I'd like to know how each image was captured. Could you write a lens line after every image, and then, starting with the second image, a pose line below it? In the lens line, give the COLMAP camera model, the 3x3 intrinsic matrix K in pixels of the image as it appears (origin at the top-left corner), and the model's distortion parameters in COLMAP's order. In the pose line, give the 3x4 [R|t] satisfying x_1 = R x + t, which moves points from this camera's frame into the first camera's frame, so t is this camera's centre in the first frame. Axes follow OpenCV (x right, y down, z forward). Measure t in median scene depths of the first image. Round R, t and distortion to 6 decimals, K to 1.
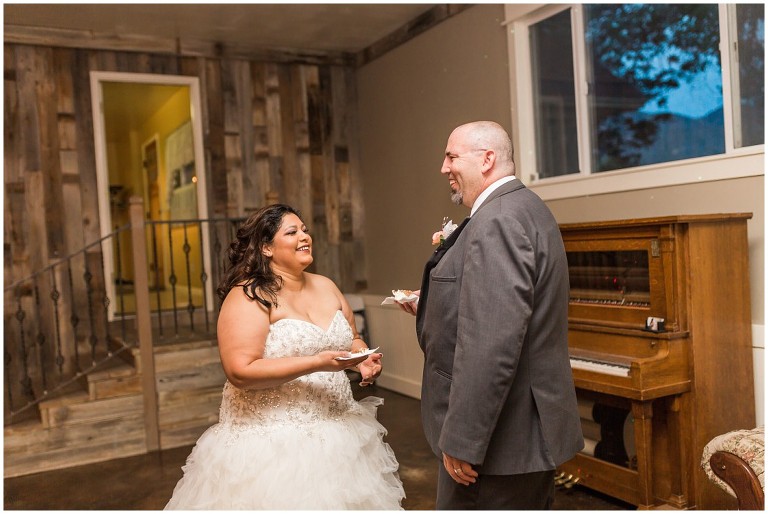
lens RADIAL K [[723.8, 0, 384.0], [0, 723.8, 257.0], [0, 0, 1]] dist [-0.003587, 0.008903]
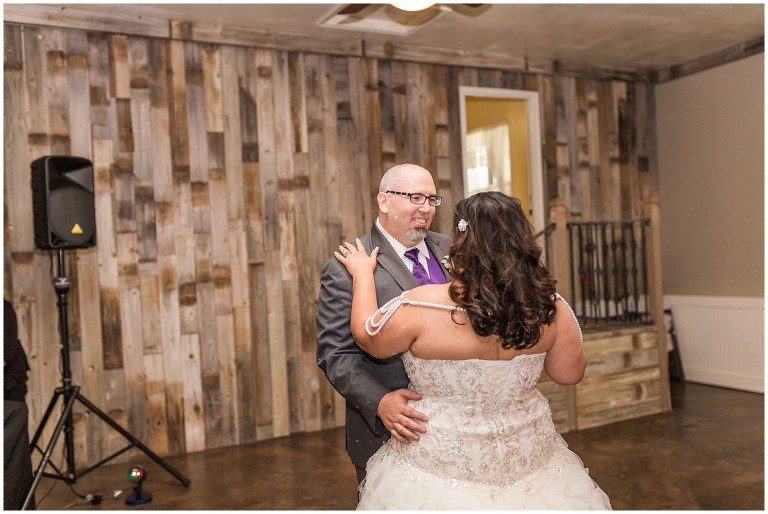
lens RADIAL K [[723.8, 0, 384.0], [0, 723.8, 257.0], [0, 0, 1]] dist [-0.003587, 0.008903]
pose [[0.999582, 0.006824, -0.028090, -0.451078], [-0.007505, 0.999679, -0.024192, 0.026679], [0.027916, 0.024392, 0.999313, -0.084386]]
